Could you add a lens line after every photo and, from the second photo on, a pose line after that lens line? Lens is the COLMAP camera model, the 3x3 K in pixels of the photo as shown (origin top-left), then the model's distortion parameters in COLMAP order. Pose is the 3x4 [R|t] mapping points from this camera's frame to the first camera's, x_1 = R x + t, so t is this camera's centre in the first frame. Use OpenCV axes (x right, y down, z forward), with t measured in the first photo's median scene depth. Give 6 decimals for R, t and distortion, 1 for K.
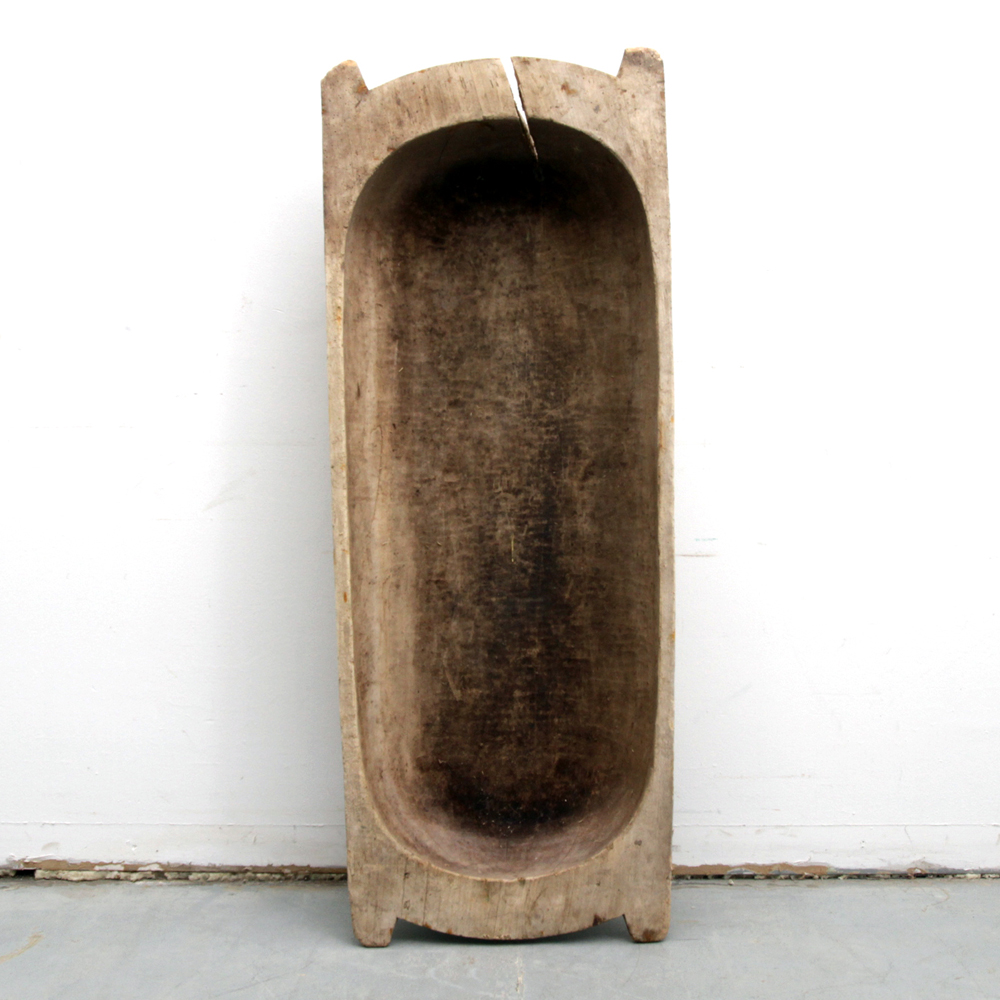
lens RADIAL K [[1631.8, 0, 498.8], [0, 1631.8, 498.3], [0, 0, 1]] dist [-0.121006, 0.000000]
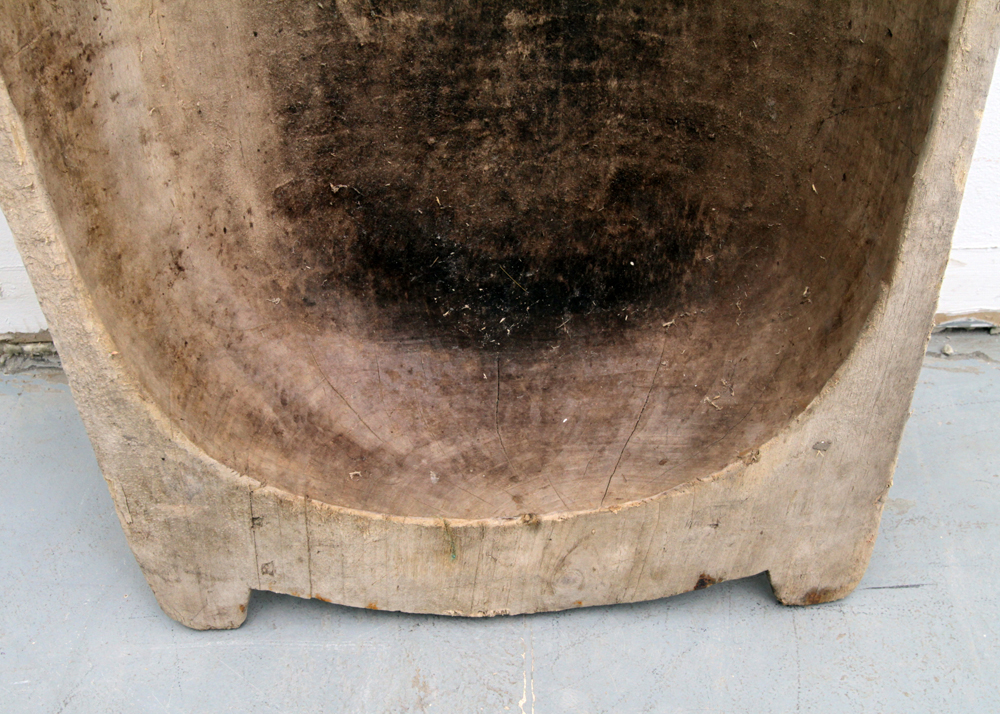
lens RADIAL K [[1196.2, 0, 492.1], [0, 1196.2, 358.1], [0, 0, 1]] dist [-0.048045, 0.000000]
pose [[0.999307, -0.019374, -0.031769, 0.013891], [0.034224, 0.813660, 0.580332, 0.020749], [0.014606, -0.581018, 0.813760, 0.741747]]
